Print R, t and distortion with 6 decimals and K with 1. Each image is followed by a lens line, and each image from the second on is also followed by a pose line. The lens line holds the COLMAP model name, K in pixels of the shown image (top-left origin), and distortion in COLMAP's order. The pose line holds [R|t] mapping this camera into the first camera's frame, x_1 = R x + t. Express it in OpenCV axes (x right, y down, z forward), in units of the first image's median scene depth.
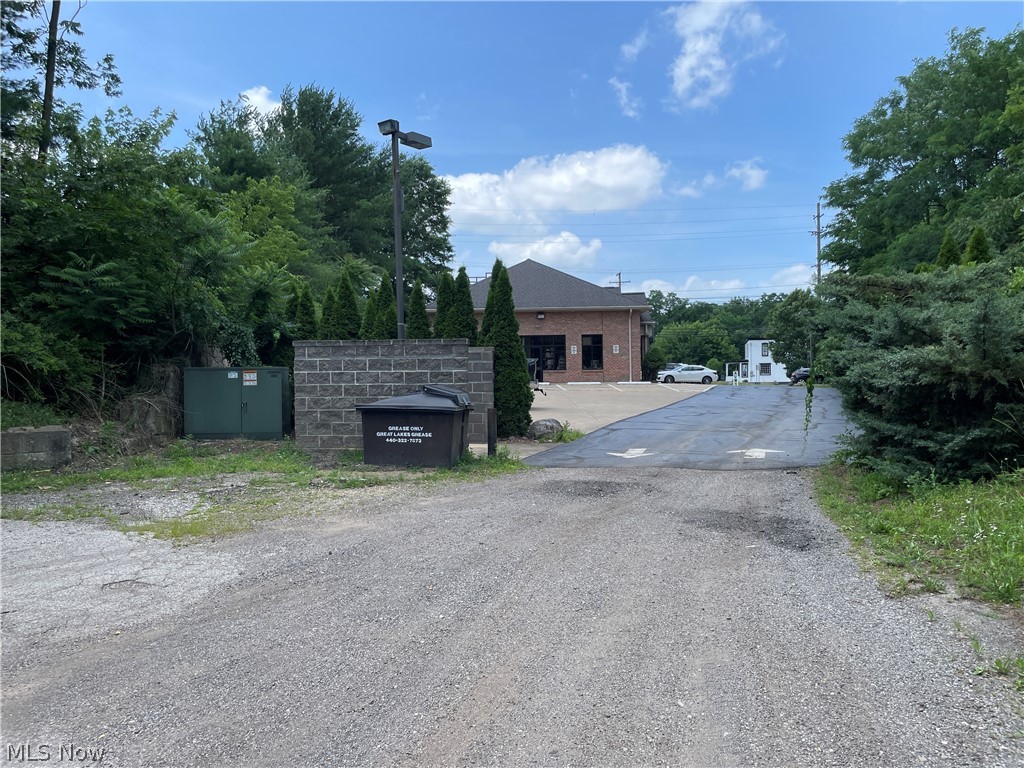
lens RADIAL K [[781.9, 0, 508.1], [0, 781.9, 384.2], [0, 0, 1]] dist [0.056609, -0.065394]
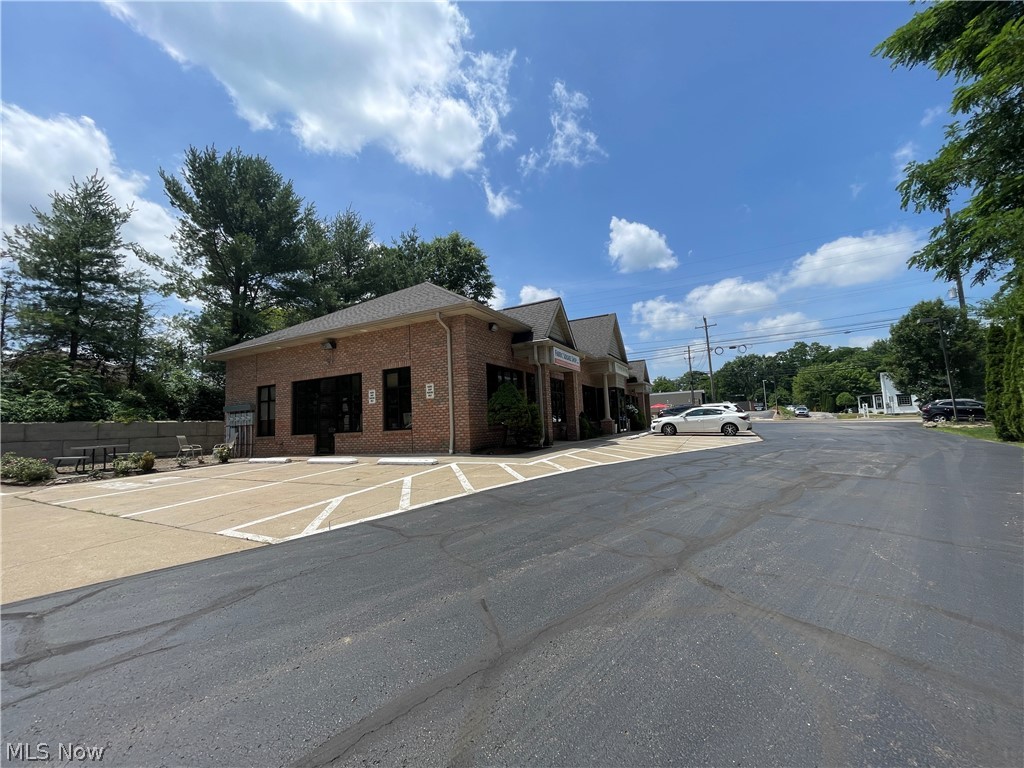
lens RADIAL K [[415.7, 0, 520.8], [0, 415.7, 385.6], [0, 0, 1]] dist [-0.009361, -0.000156]
pose [[0.890562, -0.071395, -0.449223, 0.255827], [0.035500, 0.995502, -0.087837, -0.017149], [0.453474, 0.062277, 0.889091, 0.618842]]
